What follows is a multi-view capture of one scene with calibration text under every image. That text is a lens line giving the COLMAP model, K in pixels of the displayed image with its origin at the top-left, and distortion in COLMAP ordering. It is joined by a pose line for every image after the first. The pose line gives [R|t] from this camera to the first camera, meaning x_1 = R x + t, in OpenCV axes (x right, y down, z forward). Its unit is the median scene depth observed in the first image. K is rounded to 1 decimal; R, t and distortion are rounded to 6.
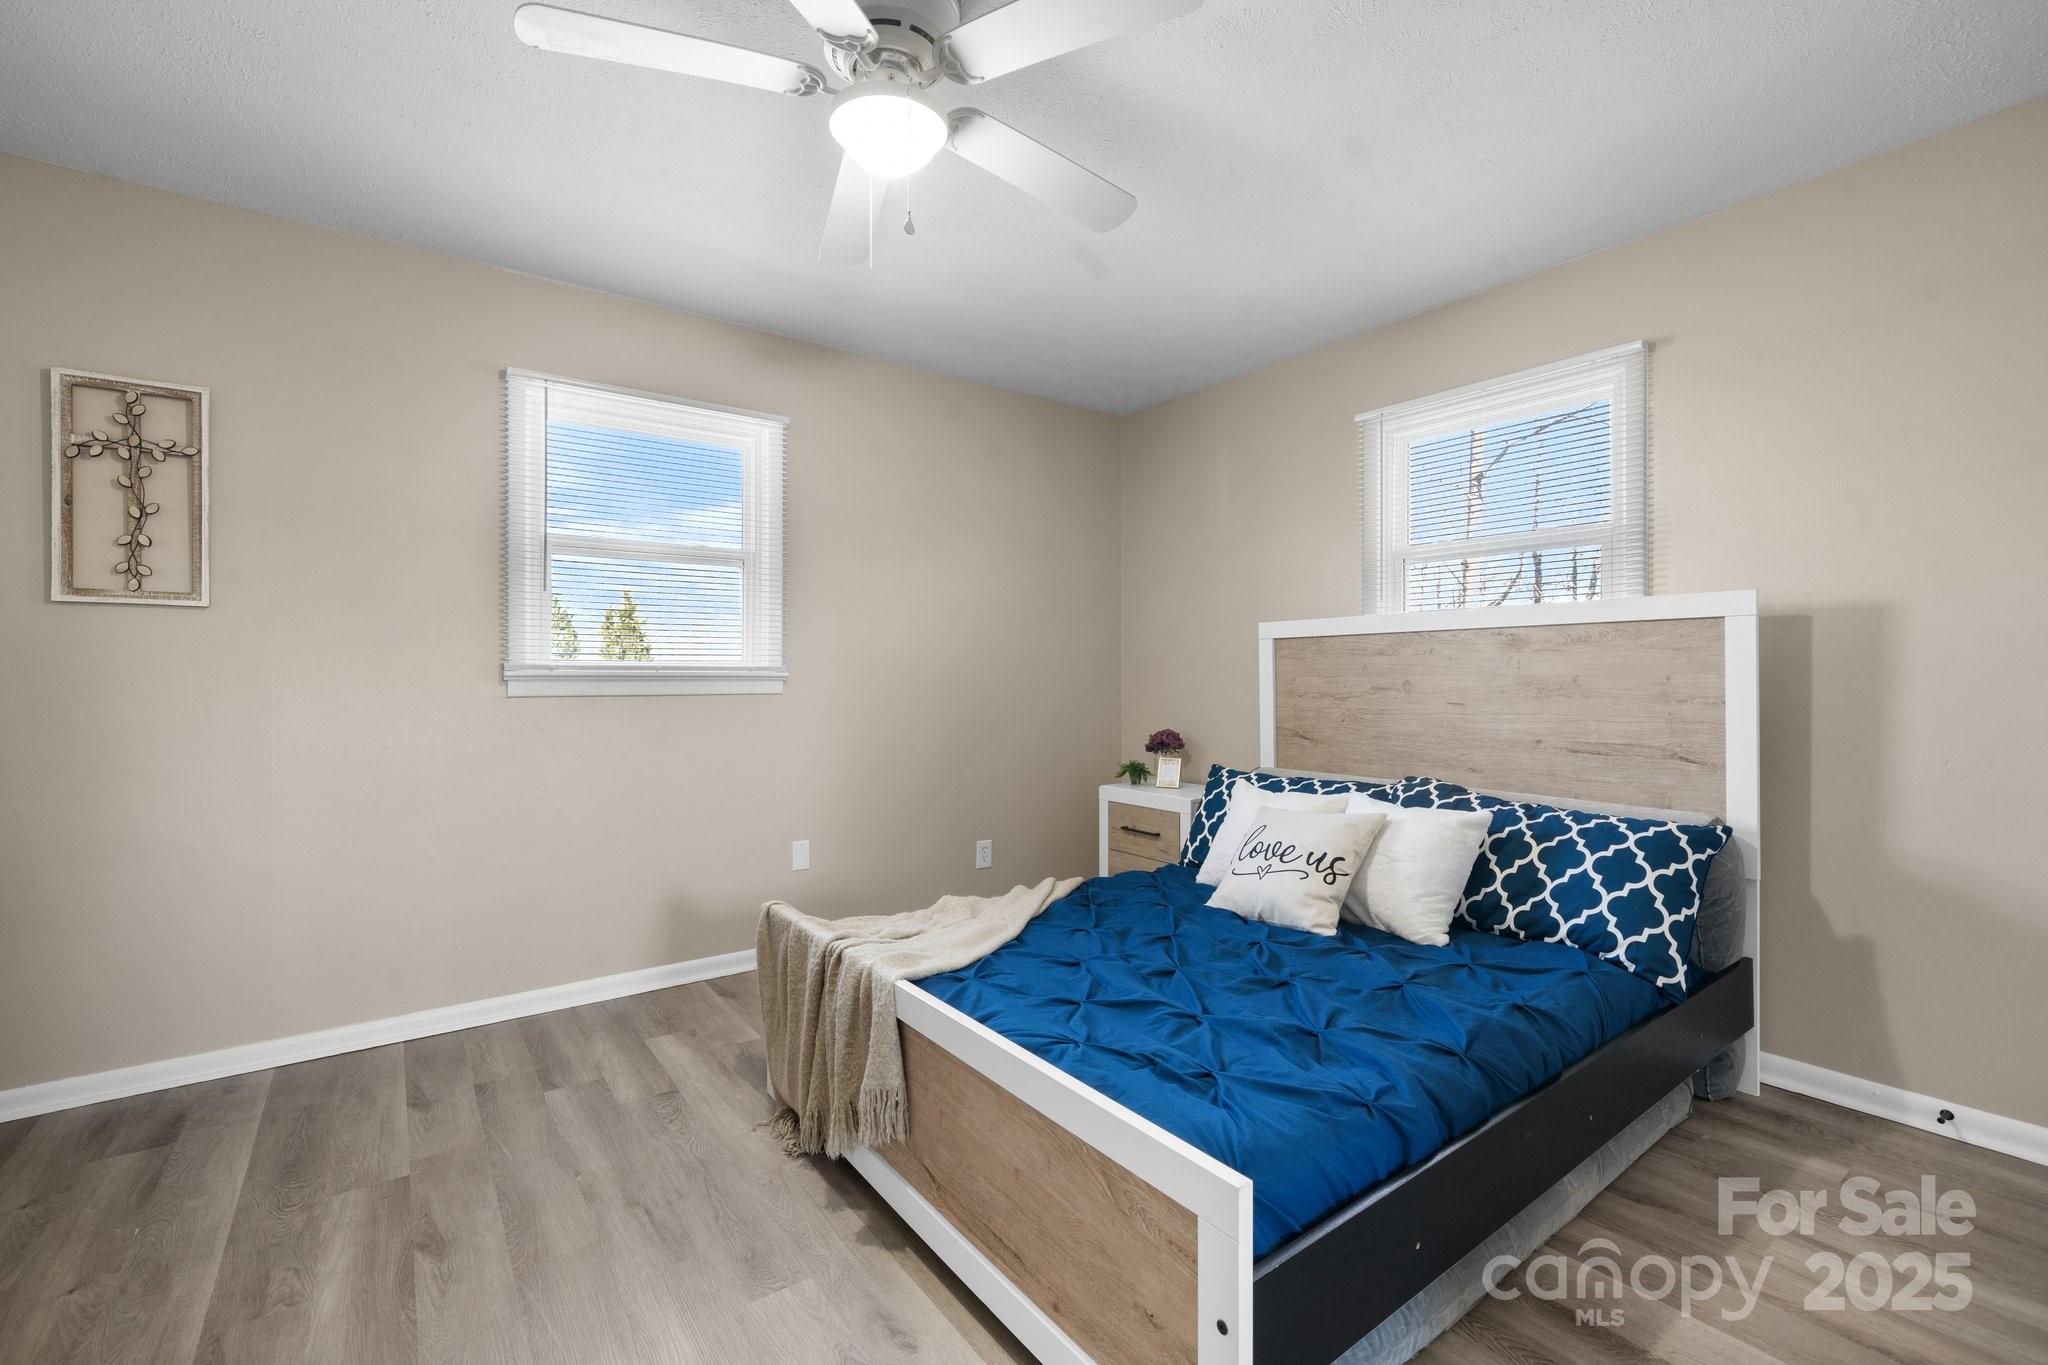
lens RADIAL K [[885.5, 0, 1019.8], [0, 885.5, 692.2], [0, 0, 1]] dist [-0.000634, 0.000291]
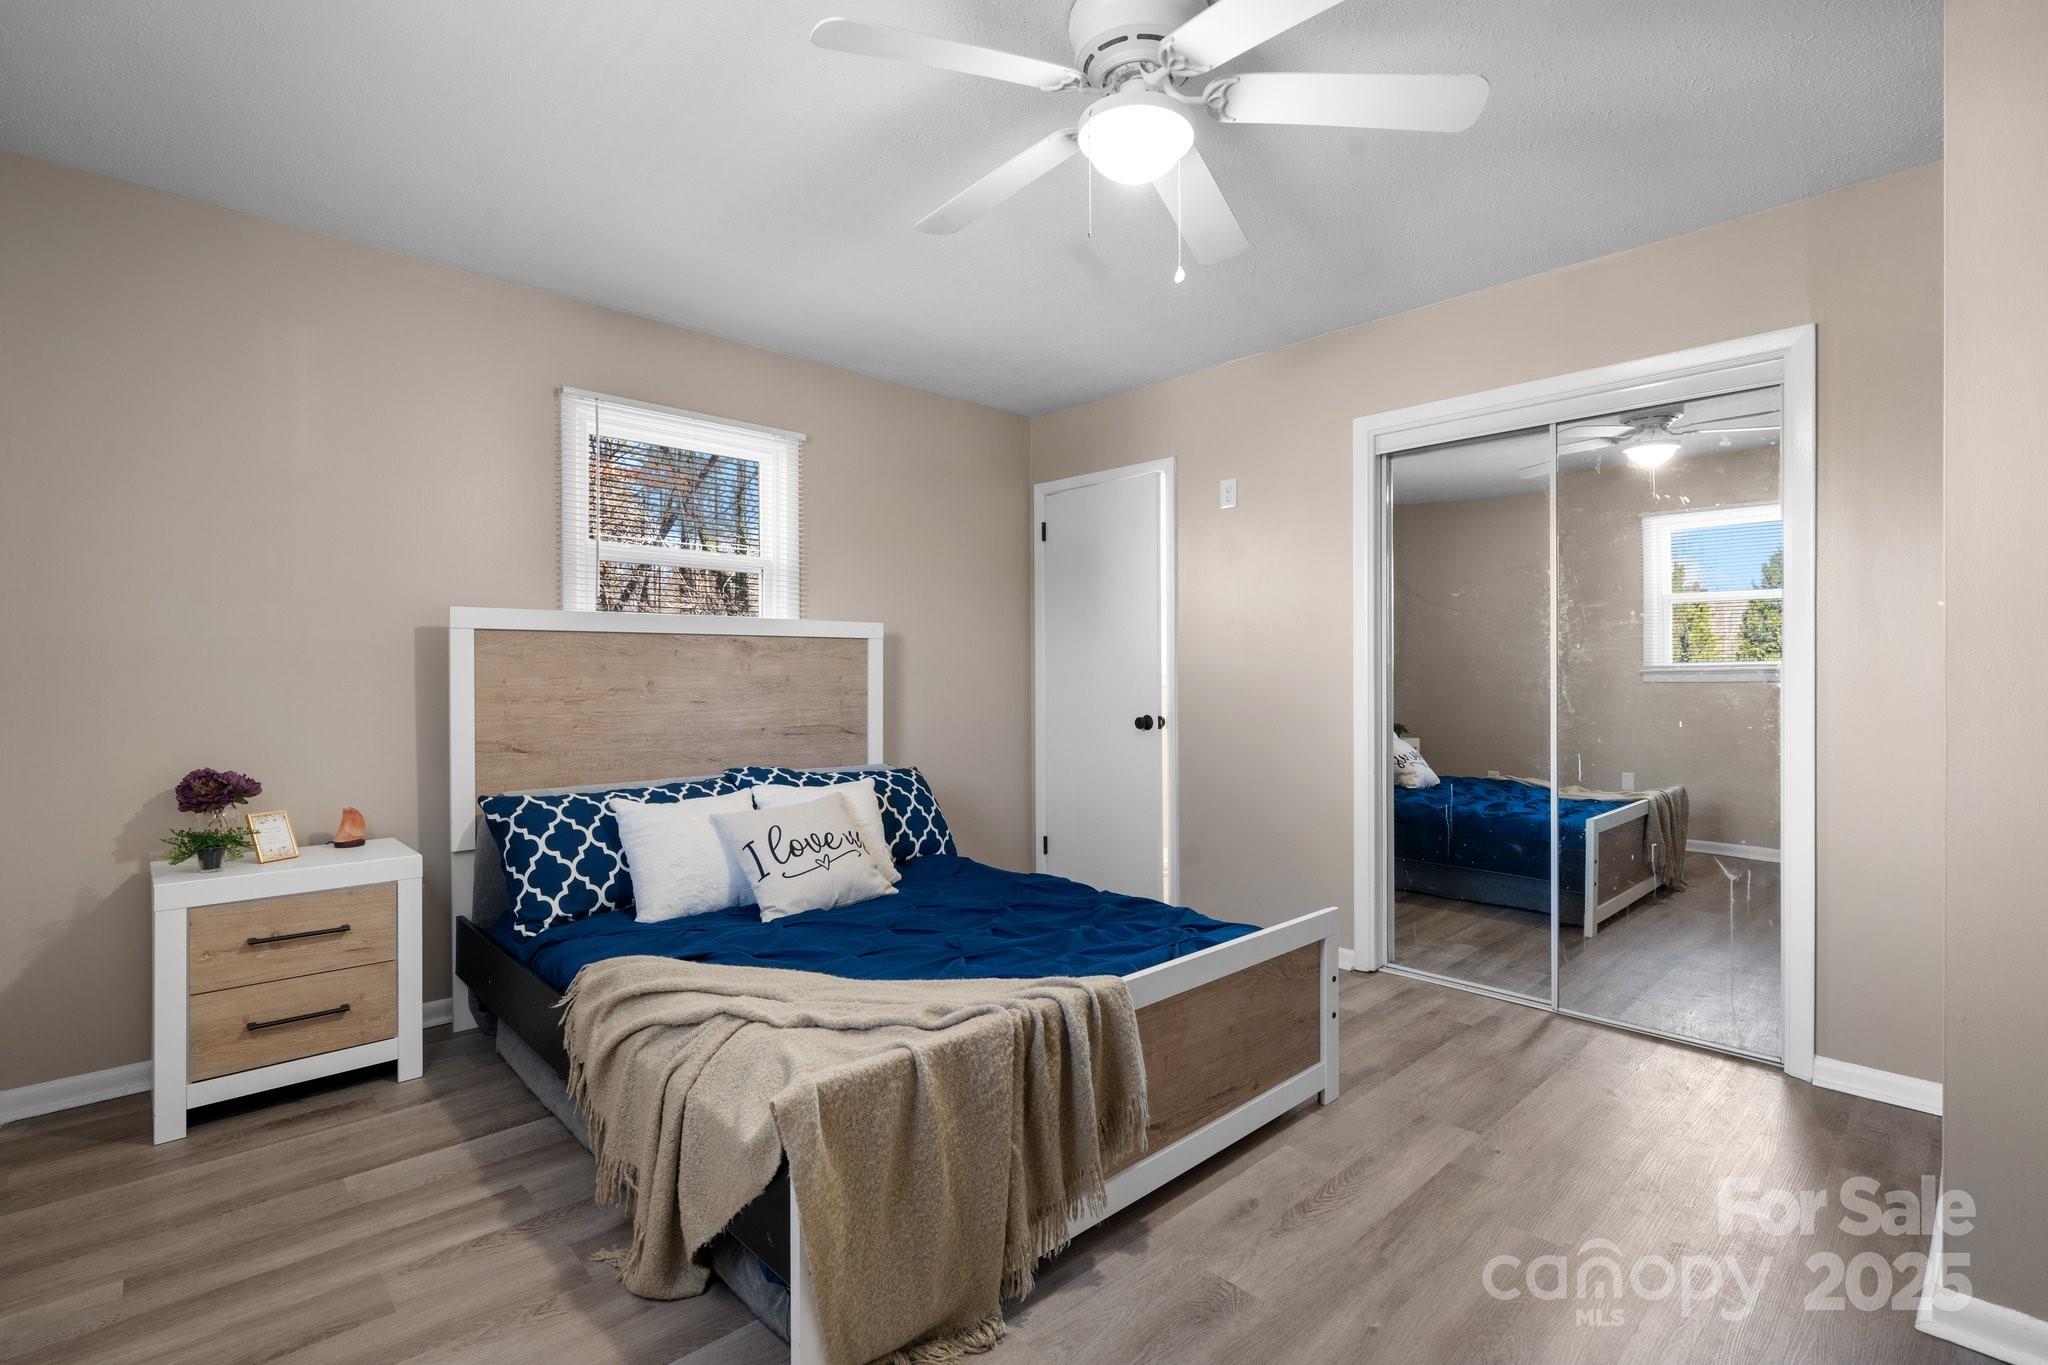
lens RADIAL K [[954.6, 0, 1020.8], [0, 954.6, 679.4], [0, 0, 1]] dist [0.003575, 0.001830]
pose [[-0.133012, -0.005694, 0.991098, -0.818393], [0.017574, 0.999813, 0.008103, -0.019327], [-0.990959, 0.018495, -0.132888, 0.850163]]
